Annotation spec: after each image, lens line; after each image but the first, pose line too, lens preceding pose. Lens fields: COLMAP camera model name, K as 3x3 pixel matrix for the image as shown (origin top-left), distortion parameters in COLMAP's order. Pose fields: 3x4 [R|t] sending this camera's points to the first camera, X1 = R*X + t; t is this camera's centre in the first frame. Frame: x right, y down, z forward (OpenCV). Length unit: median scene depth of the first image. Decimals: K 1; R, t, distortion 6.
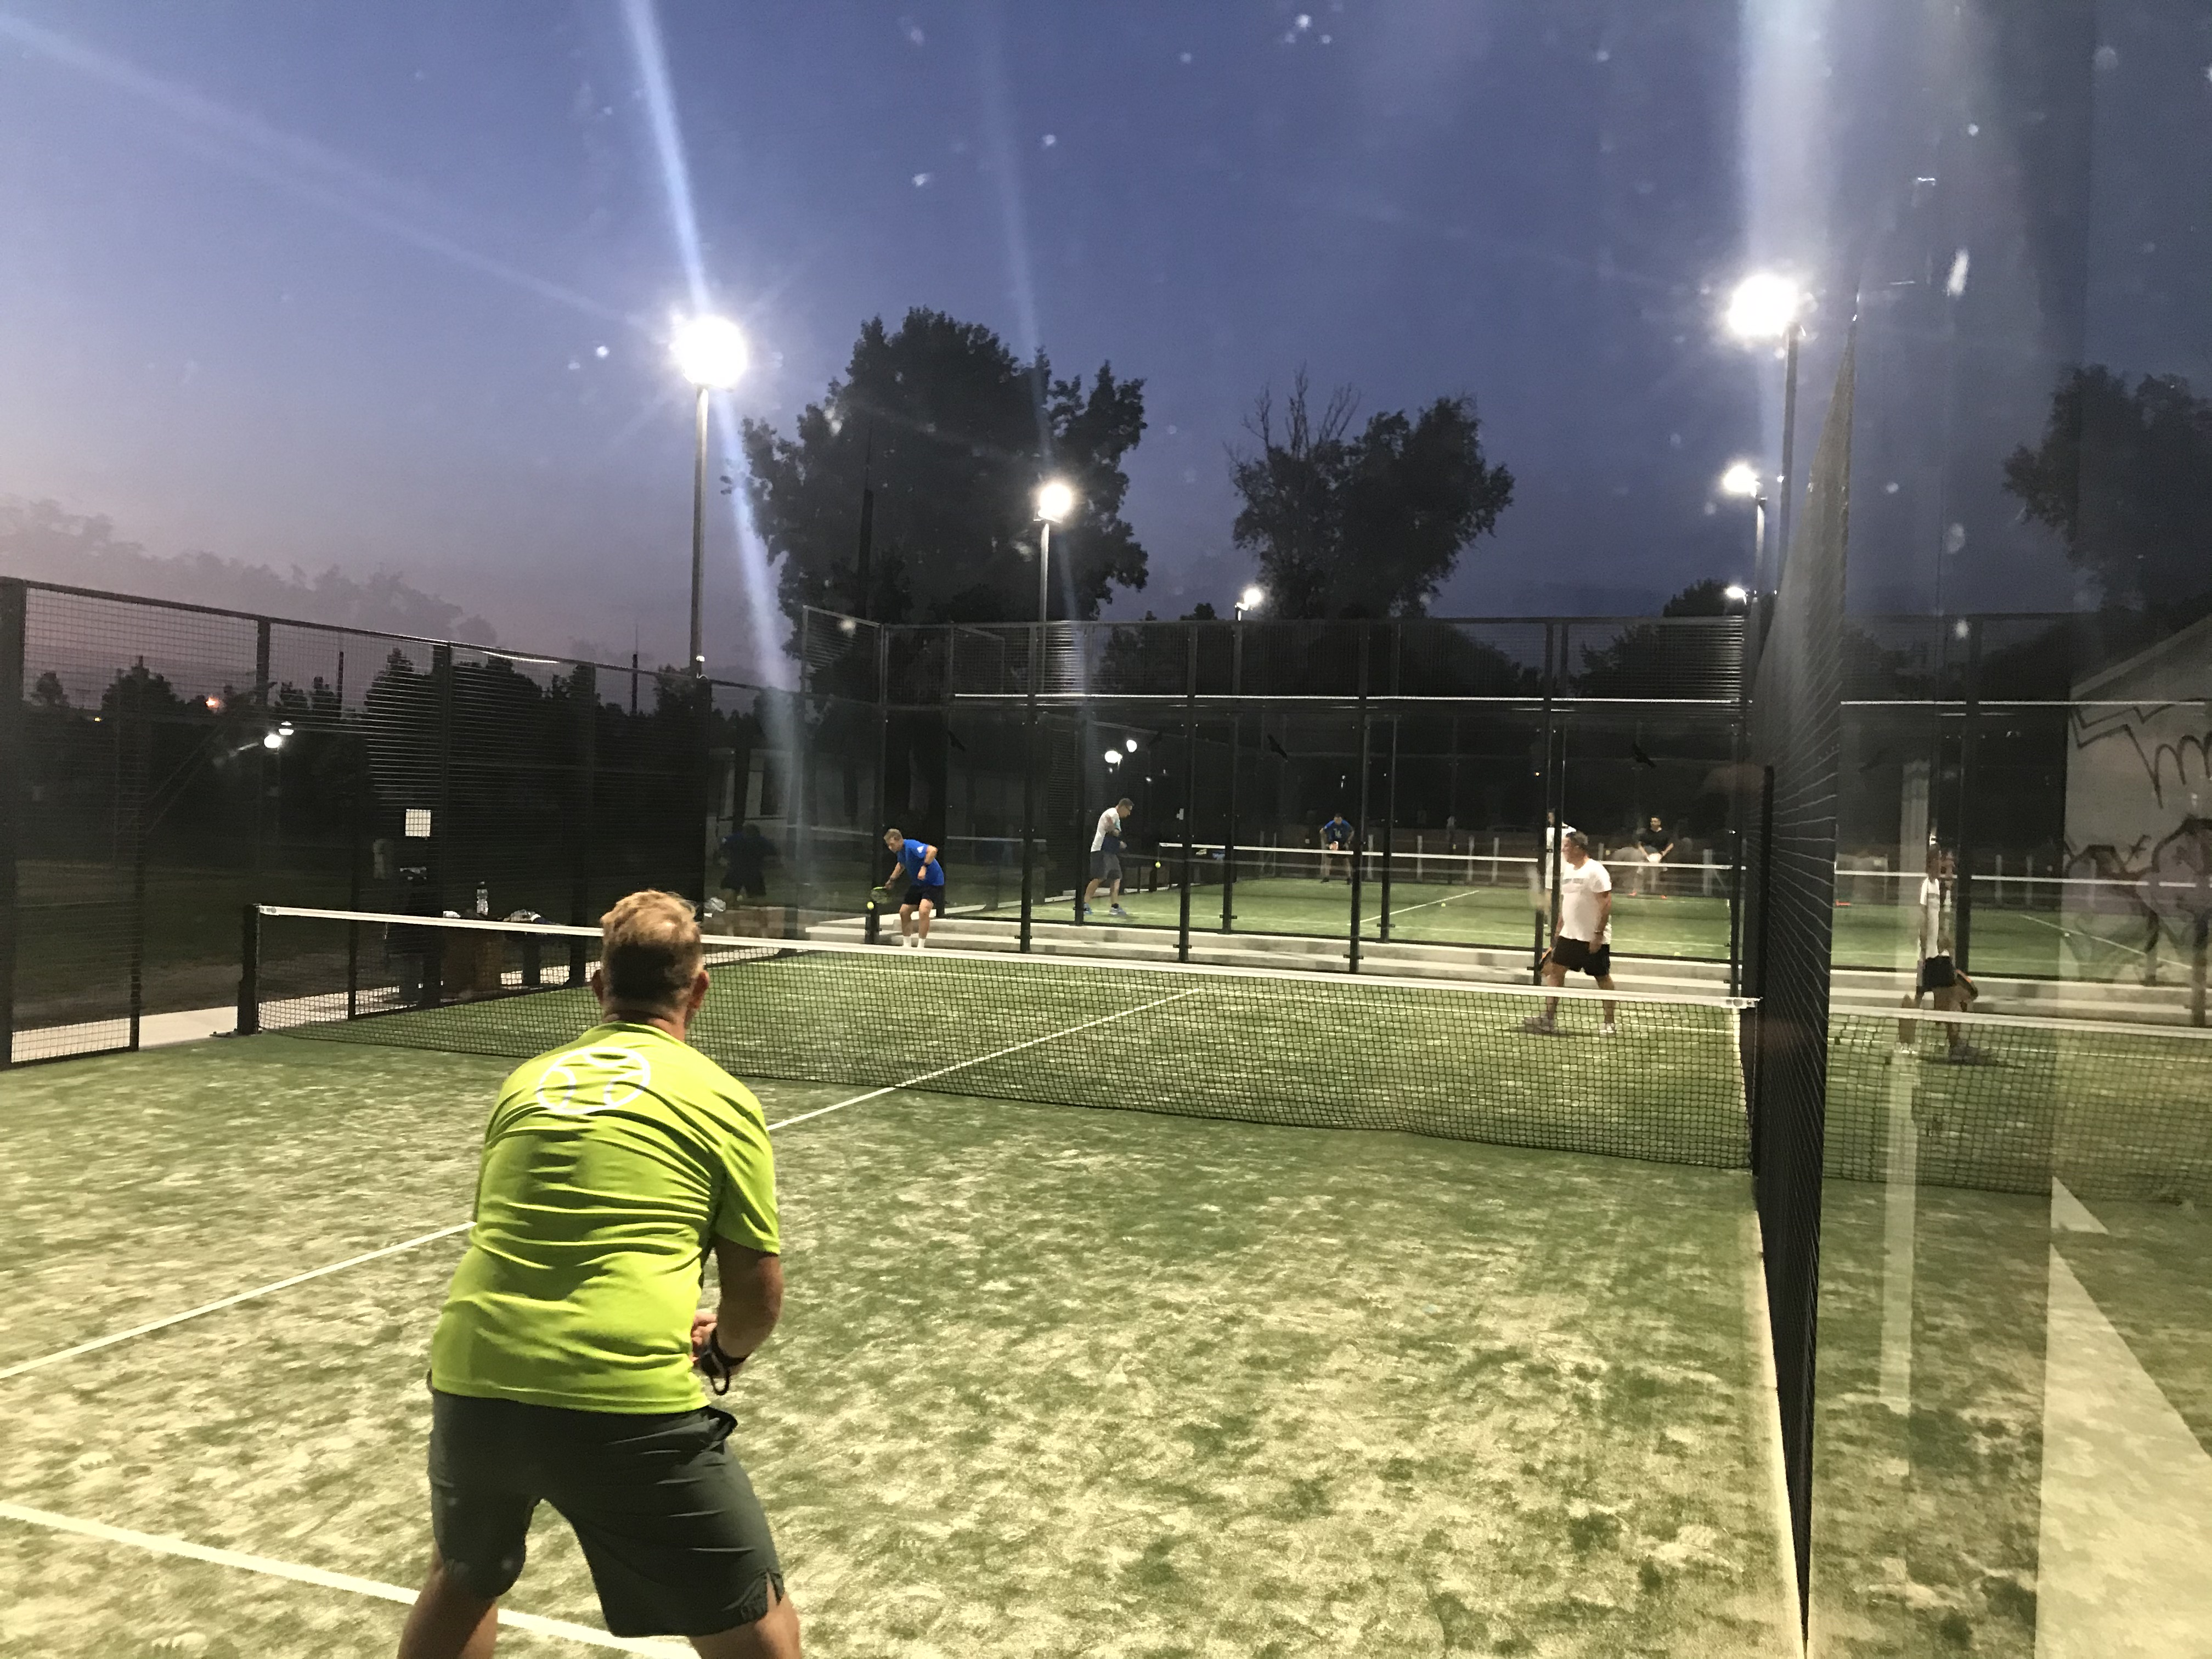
lens RADIAL K [[1808.5, 0, 1106.6], [0, 1808.5, 818.2], [0, 0, 1]] dist [0.004369, 0.005969]
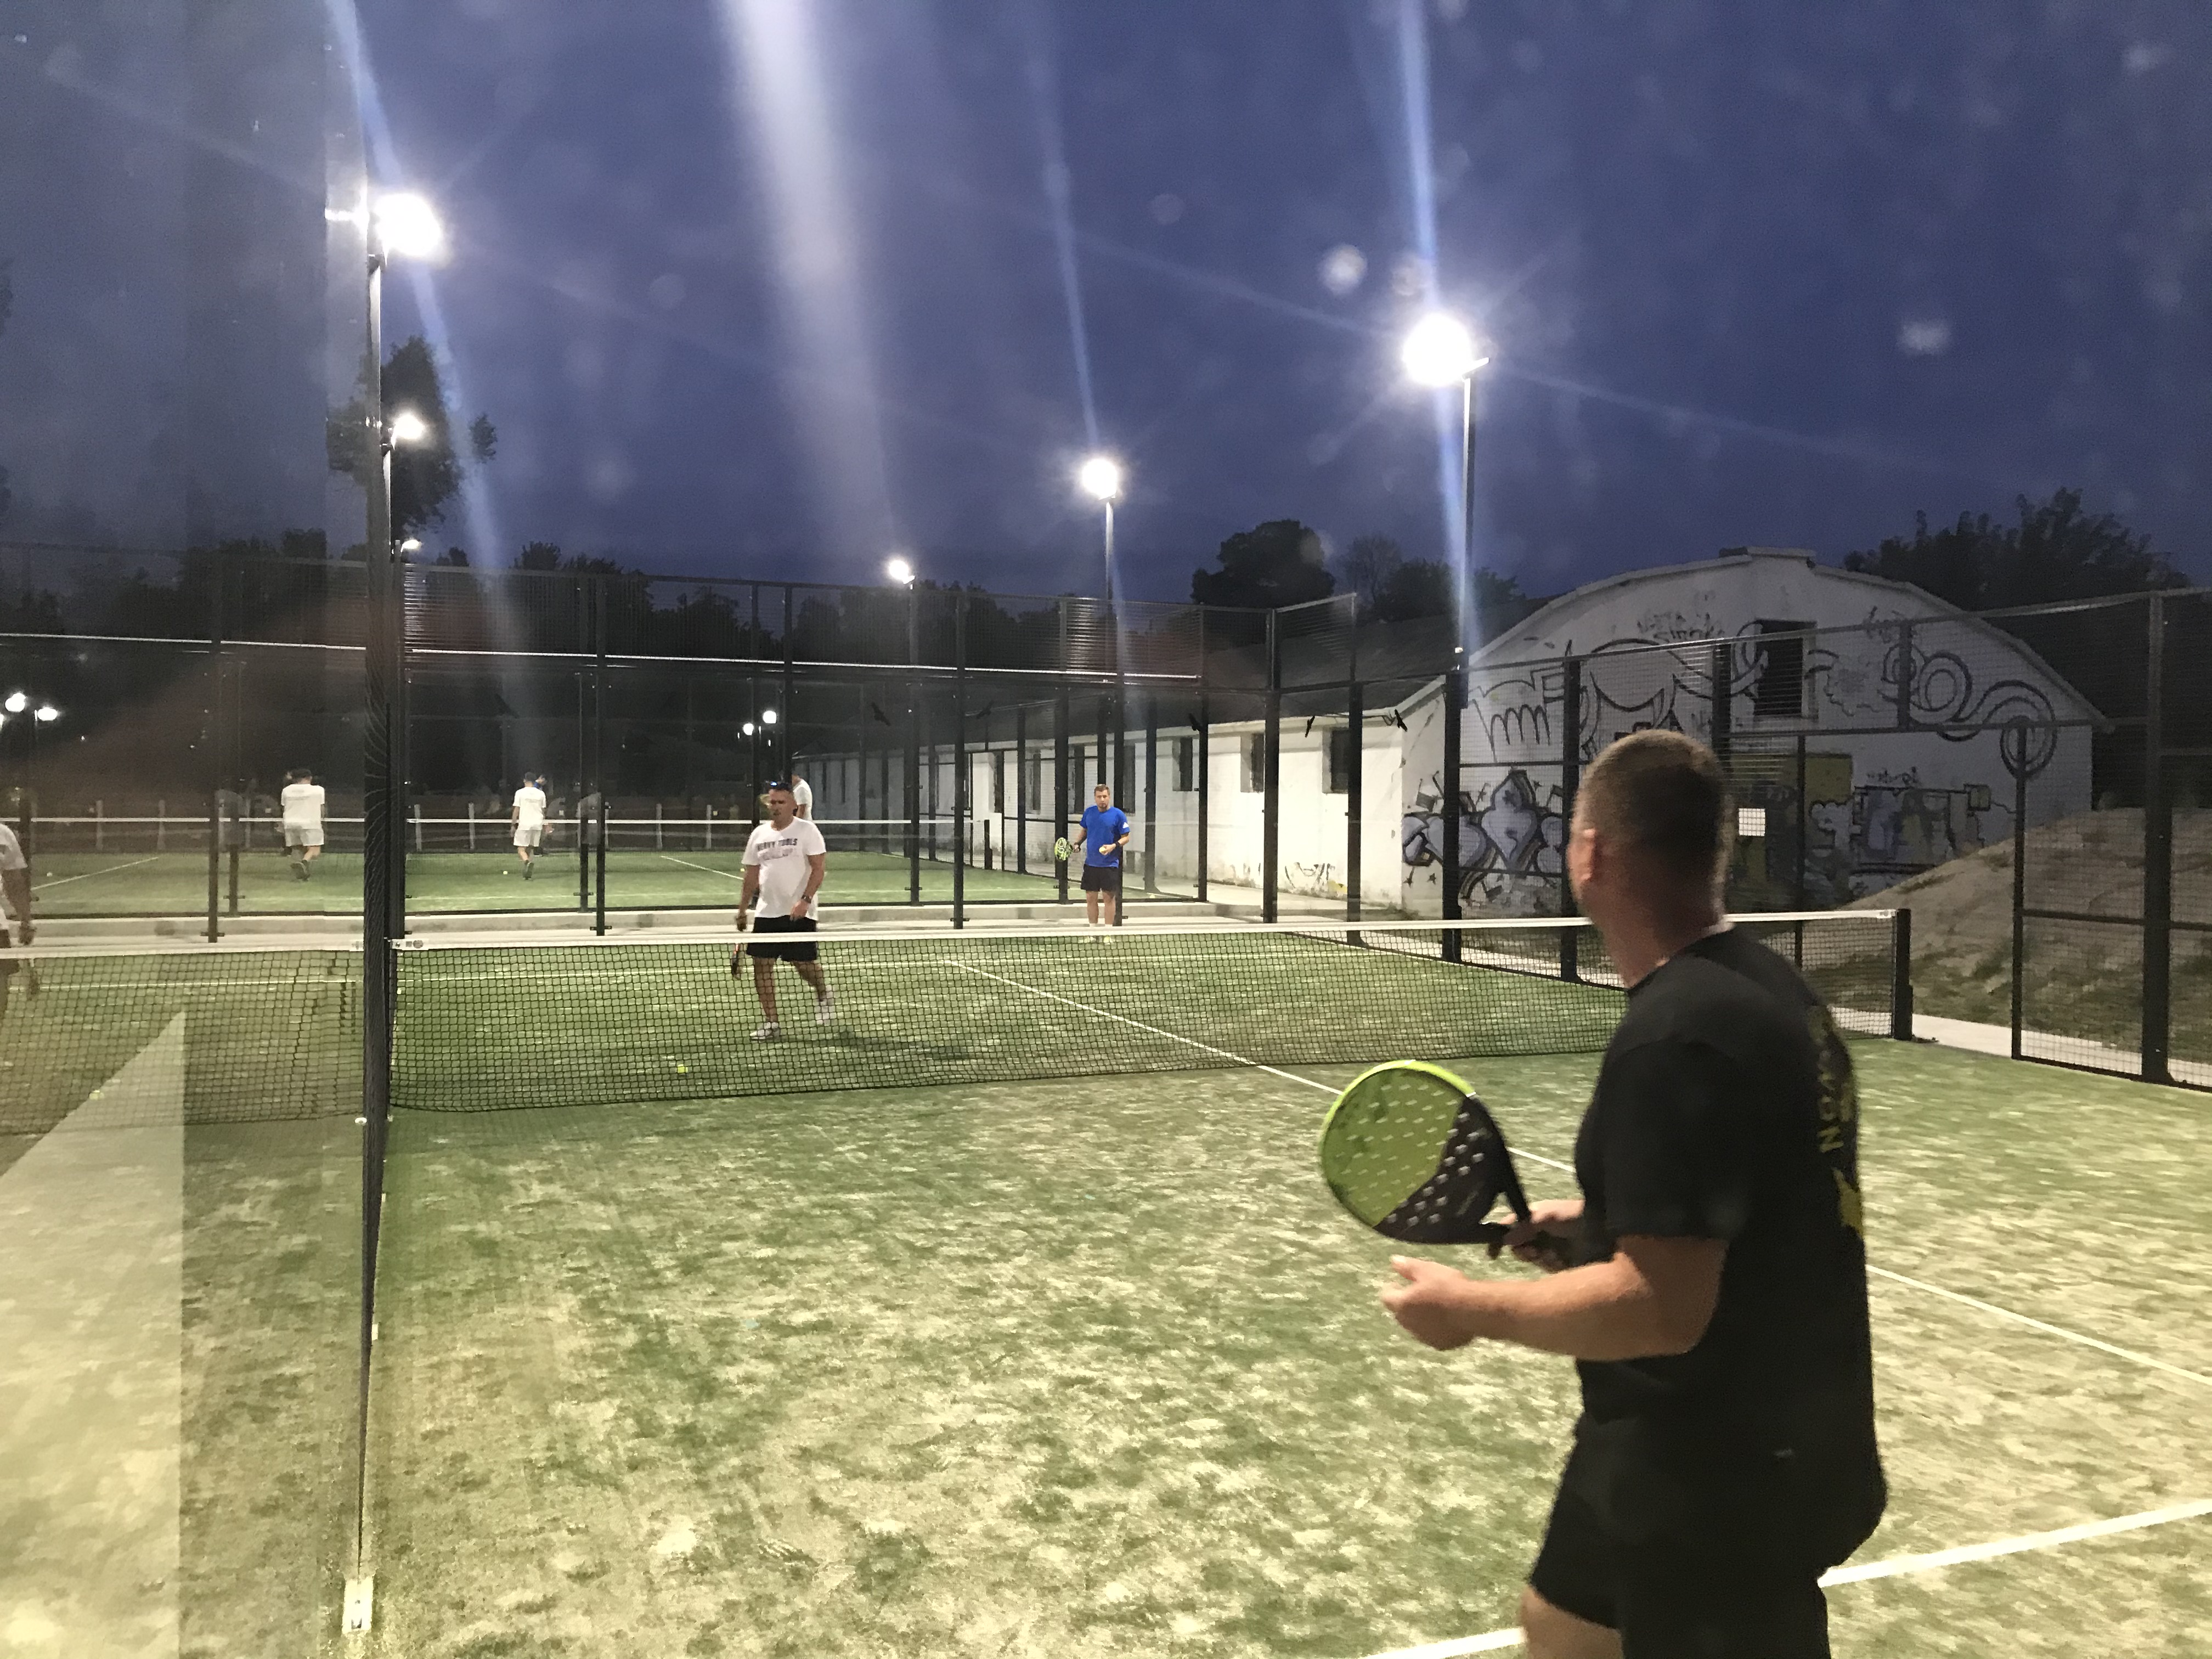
lens RADIAL K [[1808.5, 0, 1072.3], [0, 1808.5, 822.3], [0, 0, 1]] dist [0.004369, 0.005969]
pose [[0.784278, -0.038679, 0.619203, -0.132434], [0.021361, 0.999146, 0.035357, -0.004210], [-0.620042, -0.014503, 0.784435, 0.045014]]
